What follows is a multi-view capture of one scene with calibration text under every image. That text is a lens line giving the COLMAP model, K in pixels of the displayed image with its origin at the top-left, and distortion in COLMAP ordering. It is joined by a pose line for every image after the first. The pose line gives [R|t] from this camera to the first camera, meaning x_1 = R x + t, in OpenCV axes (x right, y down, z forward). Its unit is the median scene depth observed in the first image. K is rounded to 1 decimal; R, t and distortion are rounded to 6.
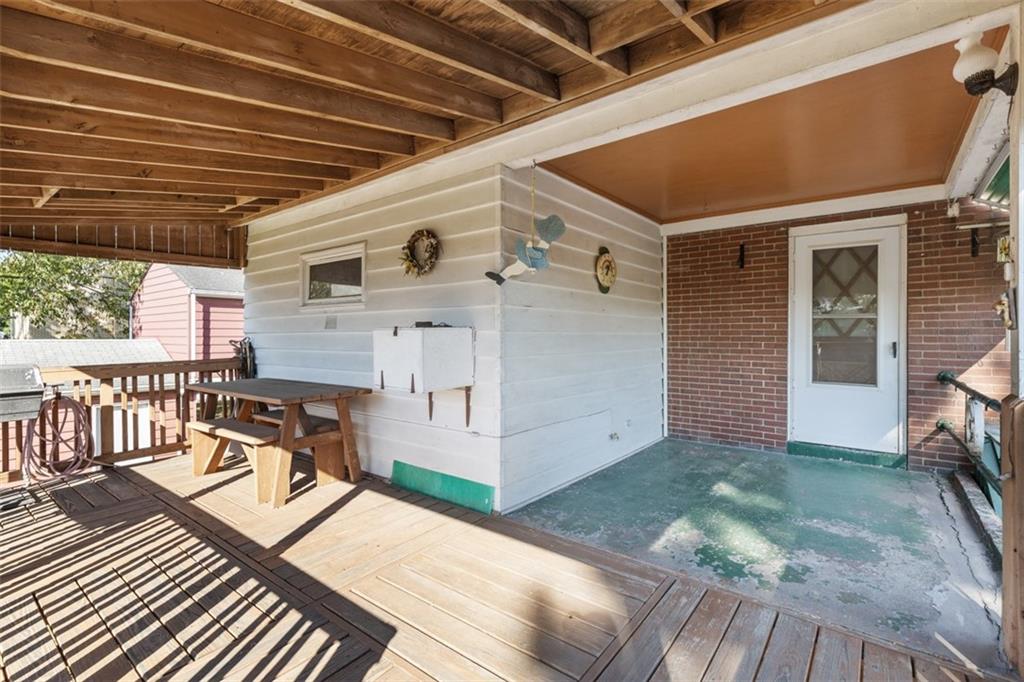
lens RADIAL K [[459.2, 0, 519.7], [0, 459.2, 339.4], [0, 0, 1]] dist [0.001748, 0.000073]
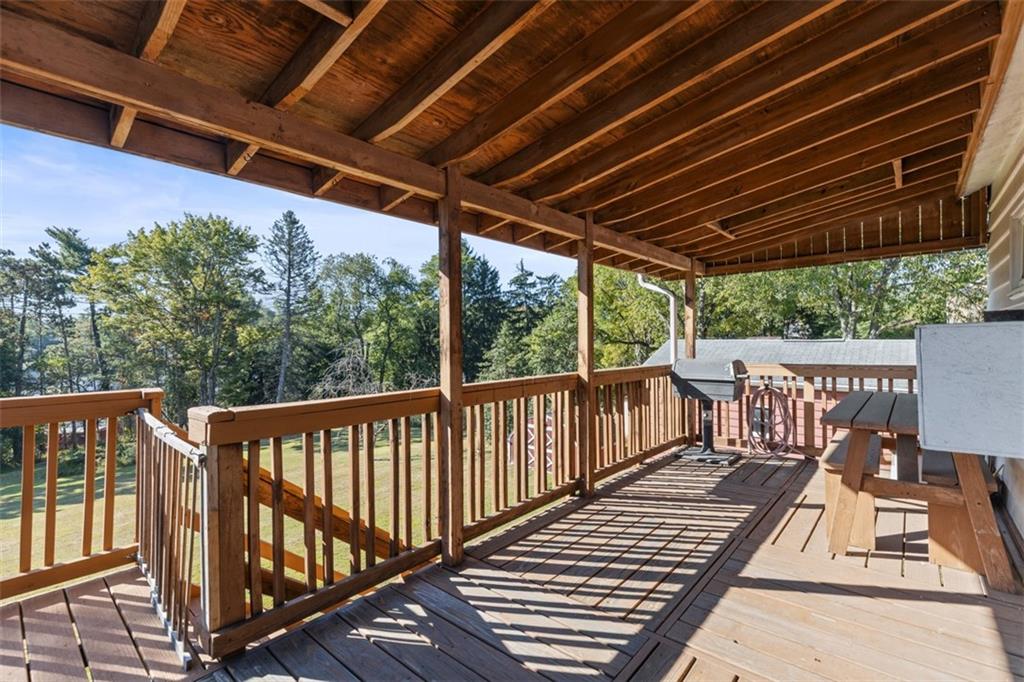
lens RADIAL K [[459.2, 0, 519.1], [0, 459.2, 341.2], [0, 0, 1]] dist [0.001748, 0.000073]
pose [[-0.066099, 0.004782, -0.997802, 0.326856], [0.001517, 0.999988, 0.004692, -0.007013], [0.997812, -0.001204, -0.066106, 0.550366]]
